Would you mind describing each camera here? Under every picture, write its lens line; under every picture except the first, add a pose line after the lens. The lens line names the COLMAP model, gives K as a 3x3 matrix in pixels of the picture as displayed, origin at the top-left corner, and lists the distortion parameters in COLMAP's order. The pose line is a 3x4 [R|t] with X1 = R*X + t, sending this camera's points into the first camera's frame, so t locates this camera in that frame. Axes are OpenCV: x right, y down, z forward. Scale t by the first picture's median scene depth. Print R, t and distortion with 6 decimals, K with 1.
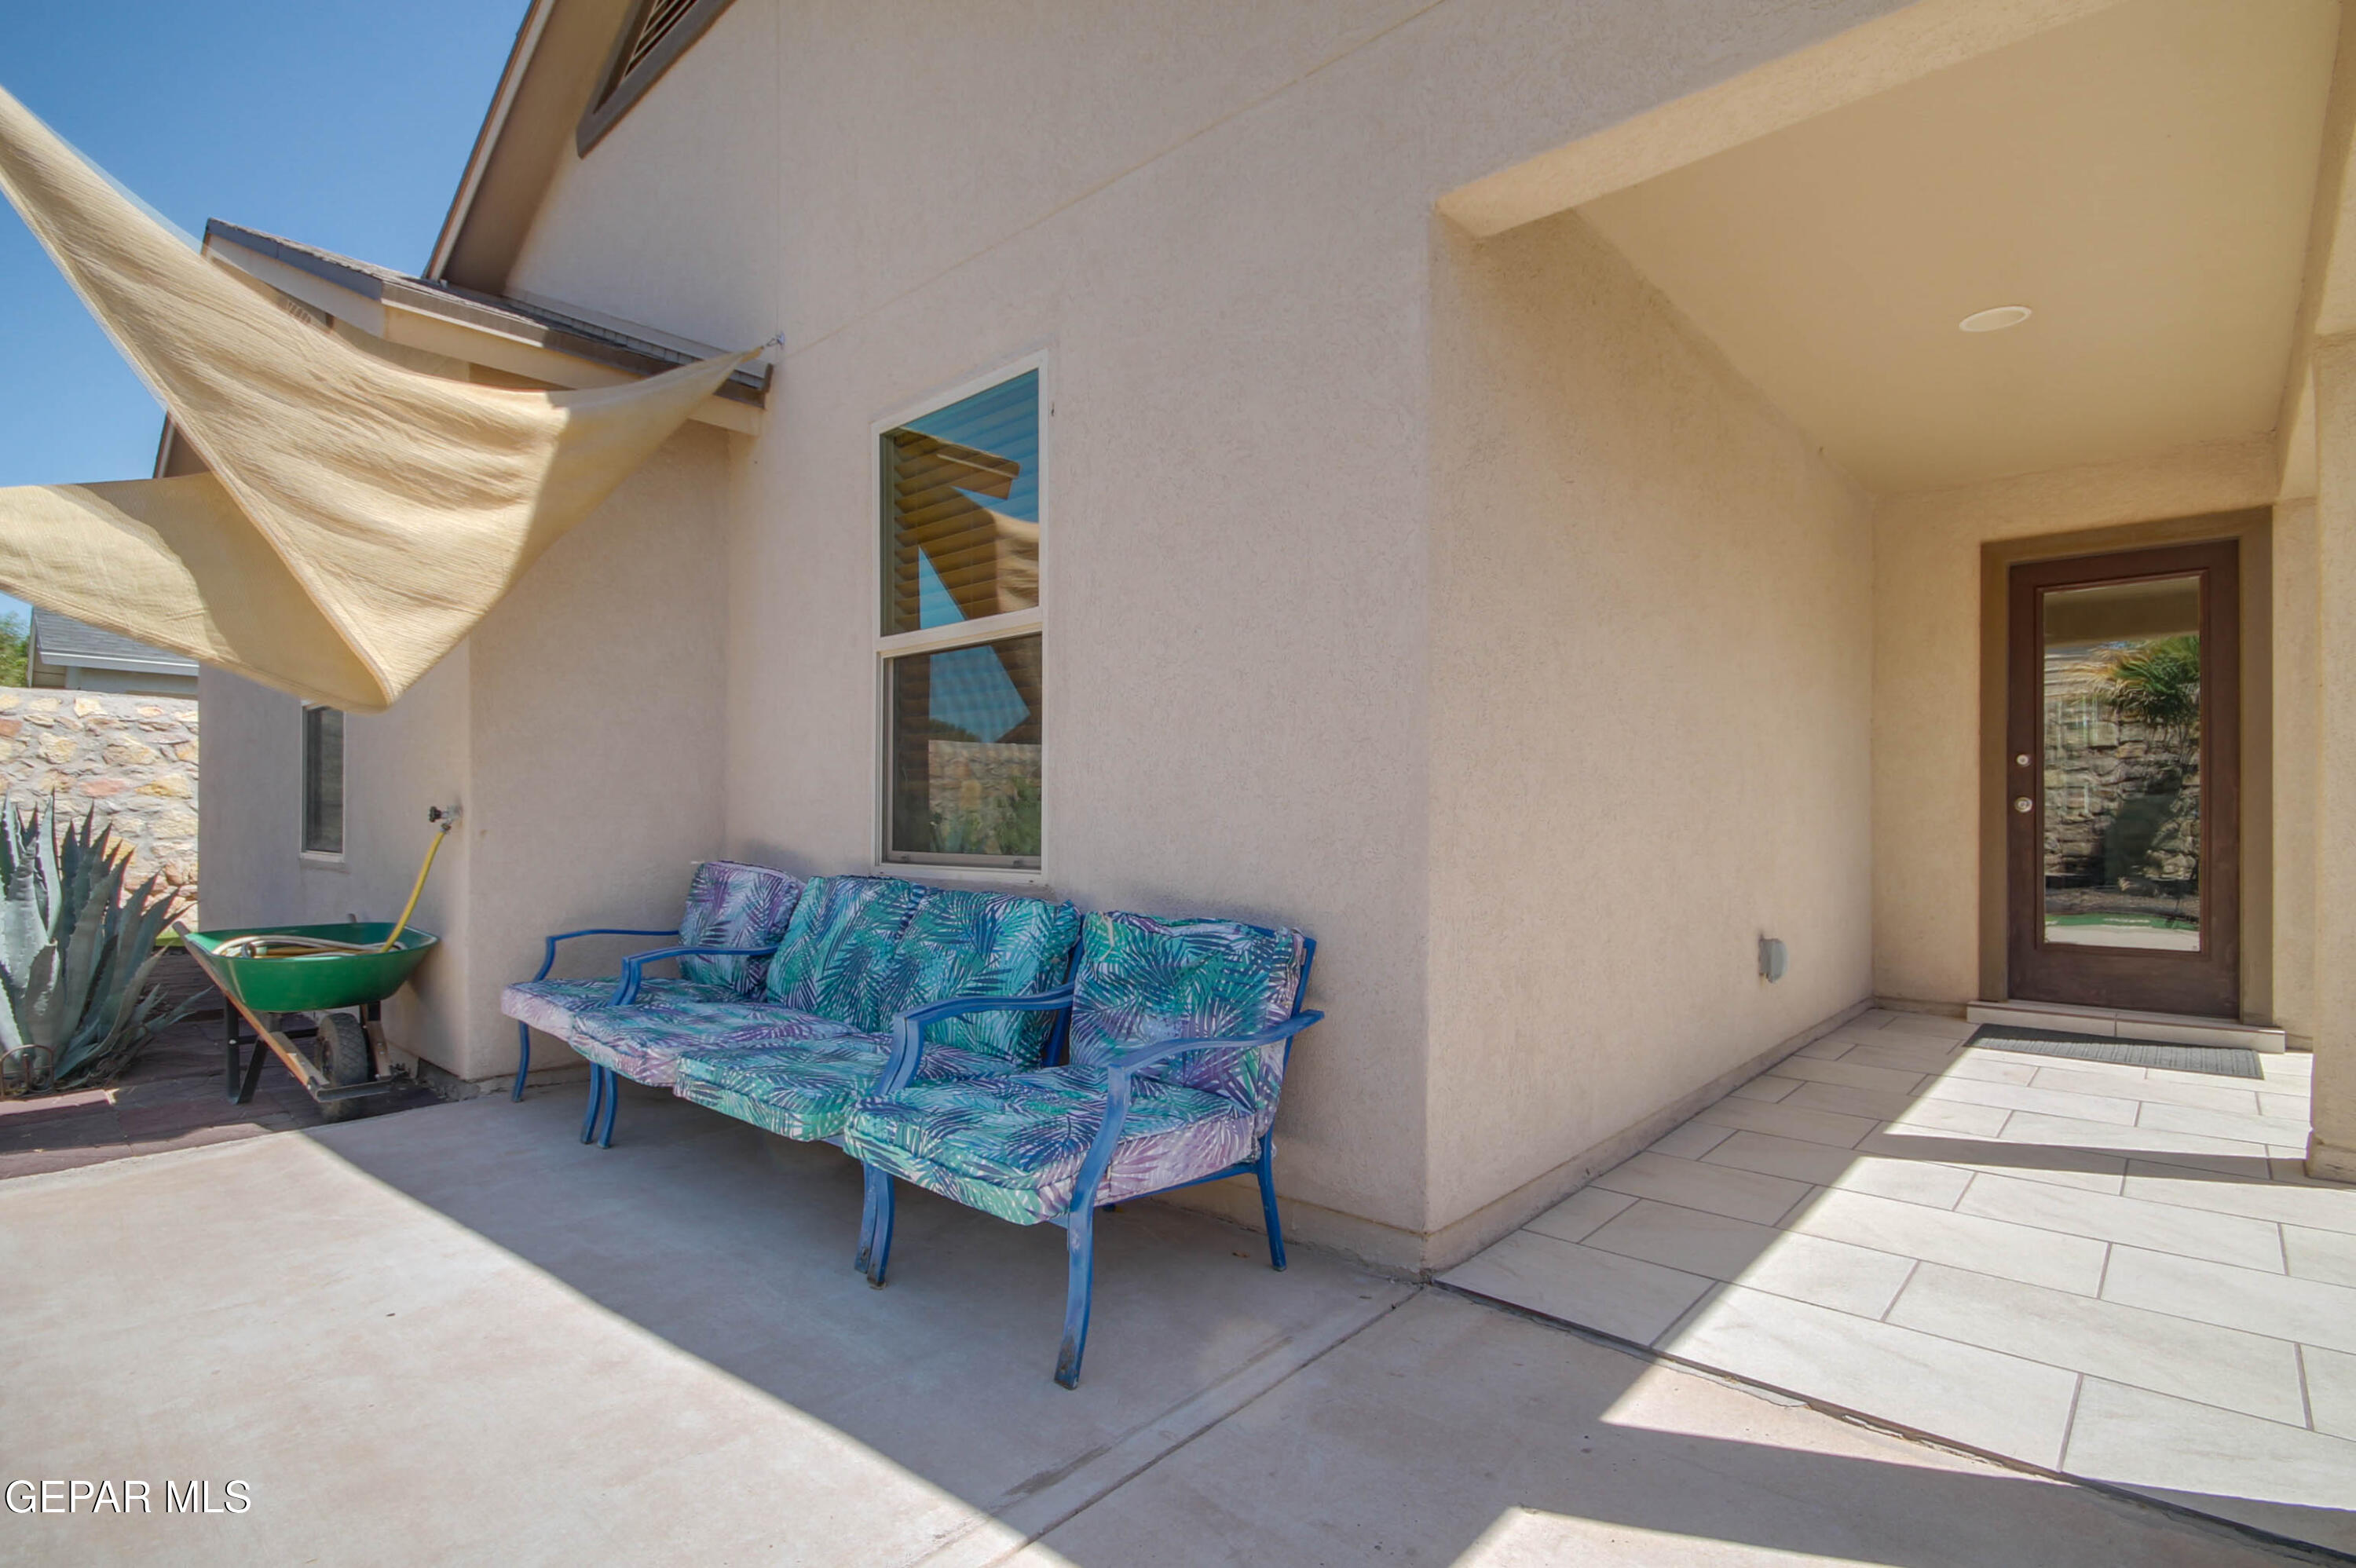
lens RADIAL K [[1129.4, 0, 1172.3], [0, 1129.4, 815.5], [0, 0, 1]] dist [-0.006800, -0.000070]
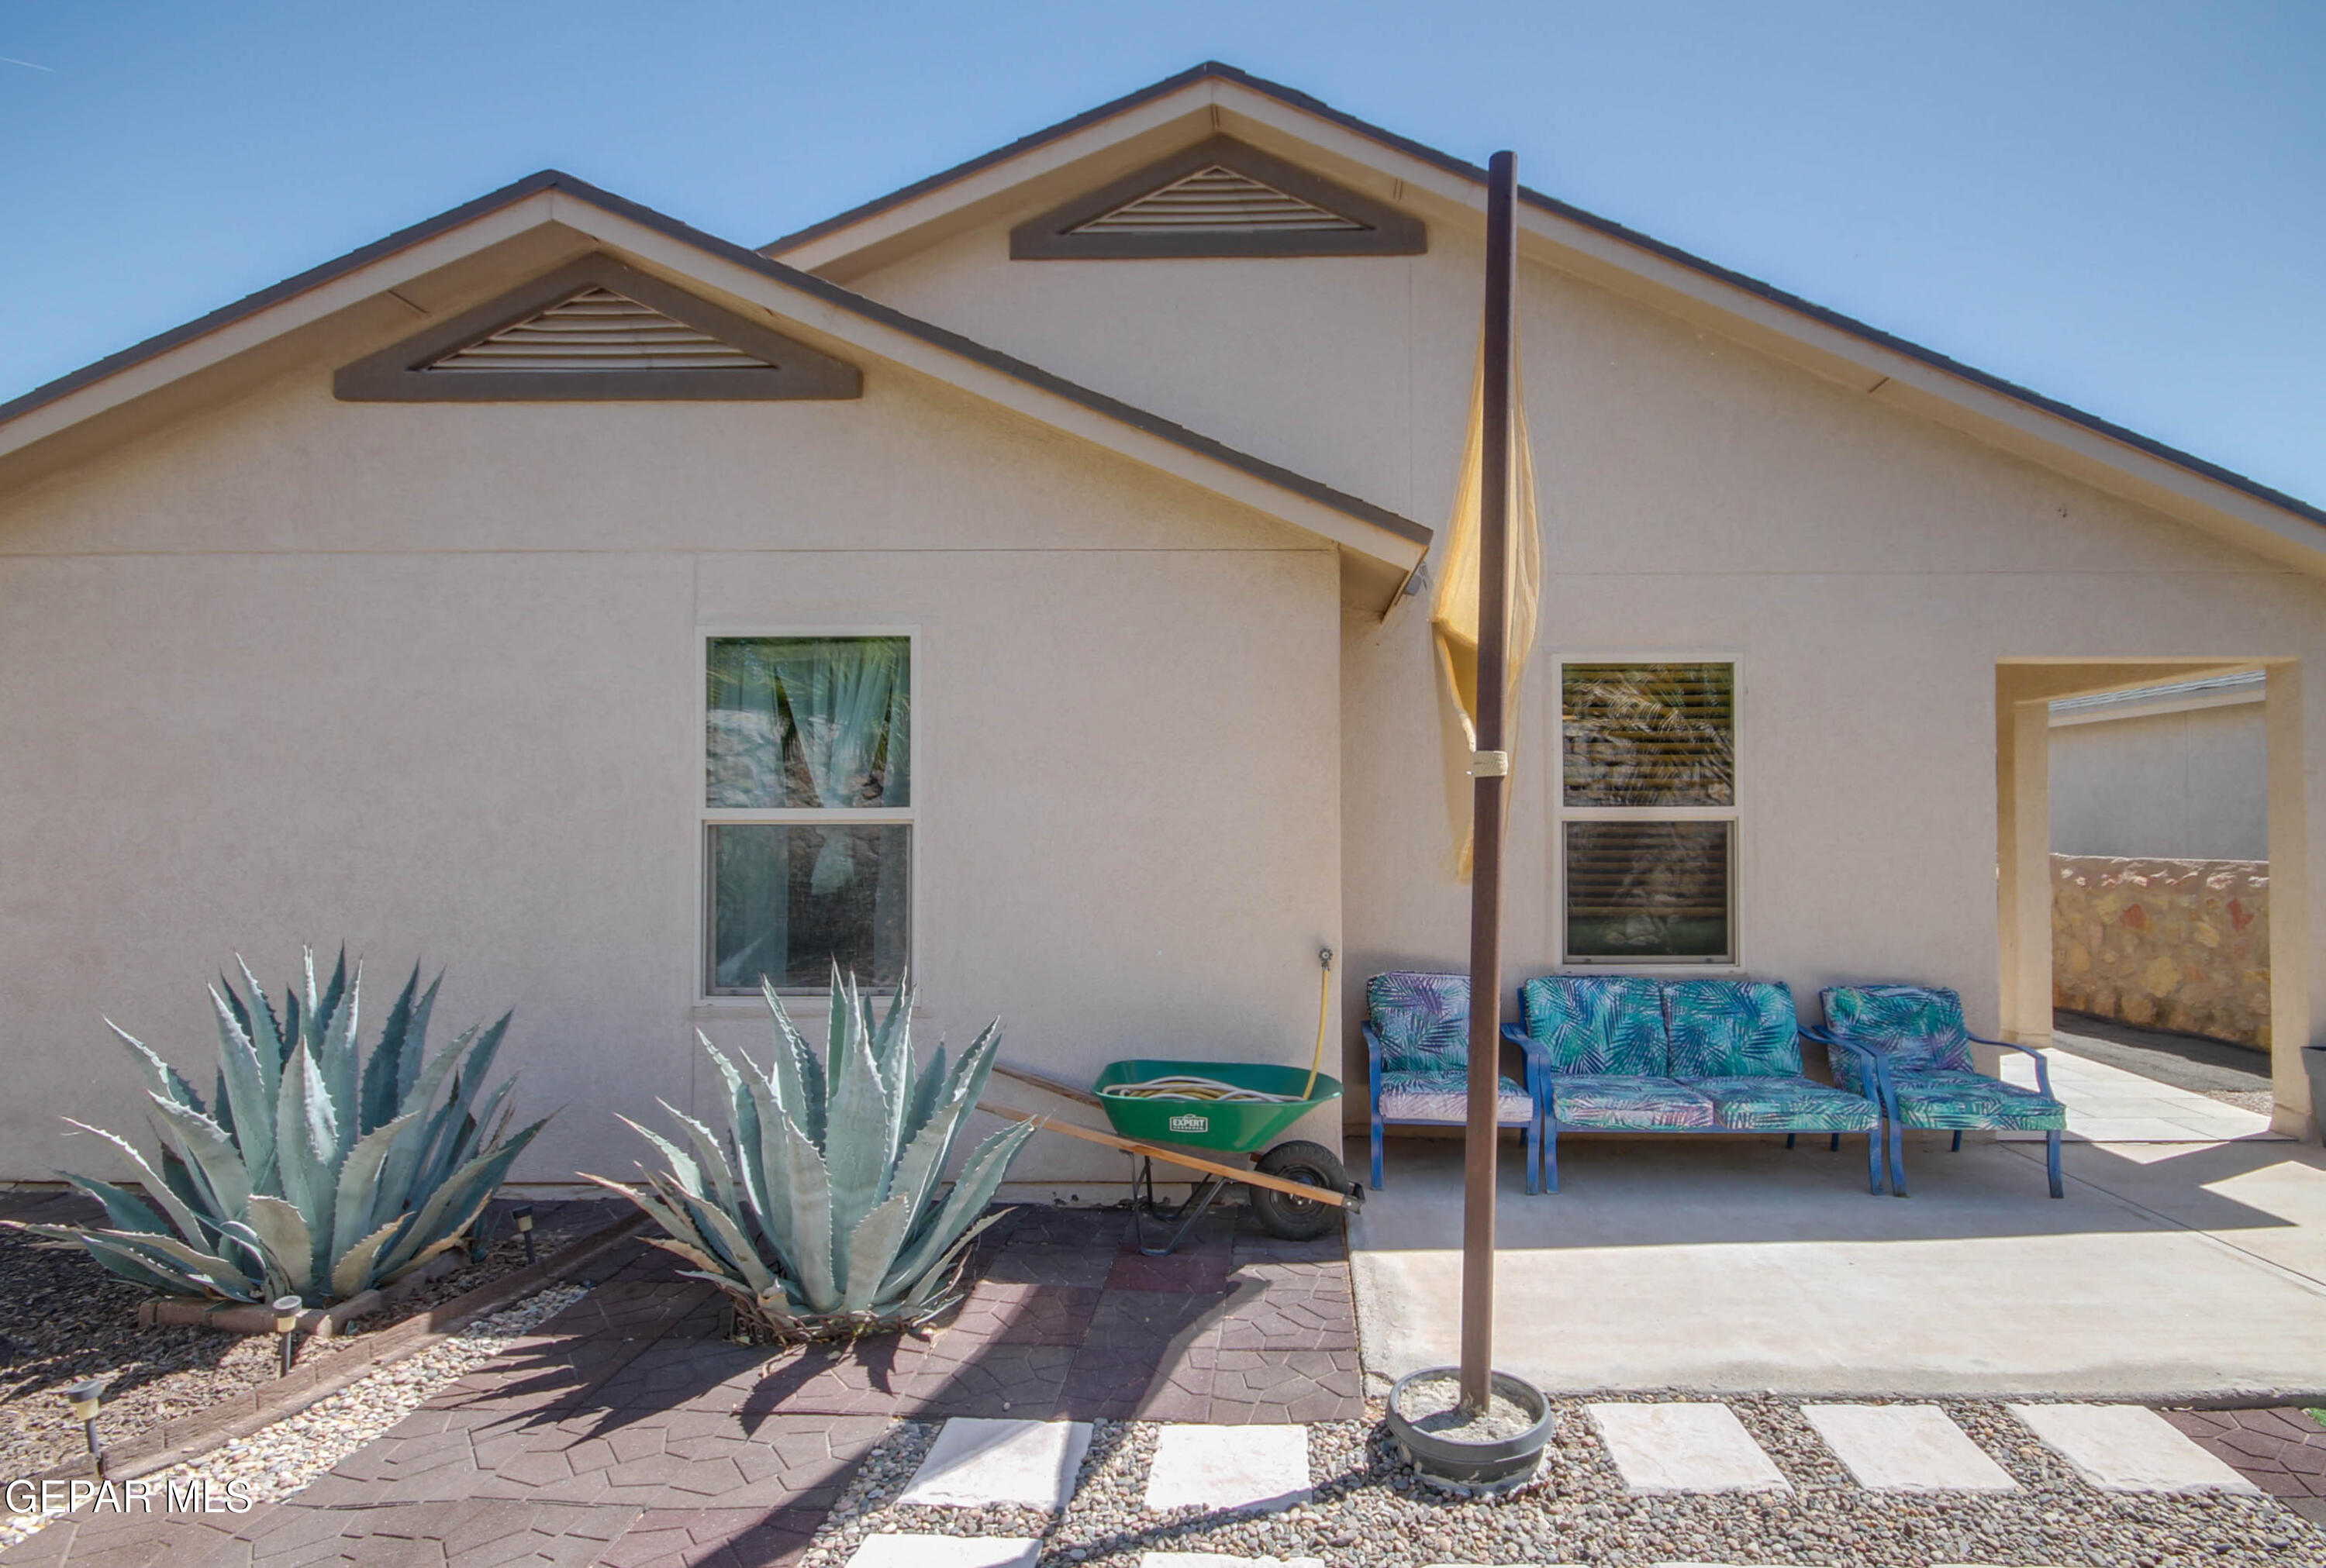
lens RADIAL K [[1147.9, 0, 1278.0], [0, 1147.9, 810.4], [0, 0, 1]] dist [0.000309, -0.000117]
pose [[0.741282, 0.005694, 0.671170, -1.612982], [0.001115, 0.999952, -0.009714, -0.149719], [-0.671193, 0.007949, 0.741240, 0.180564]]
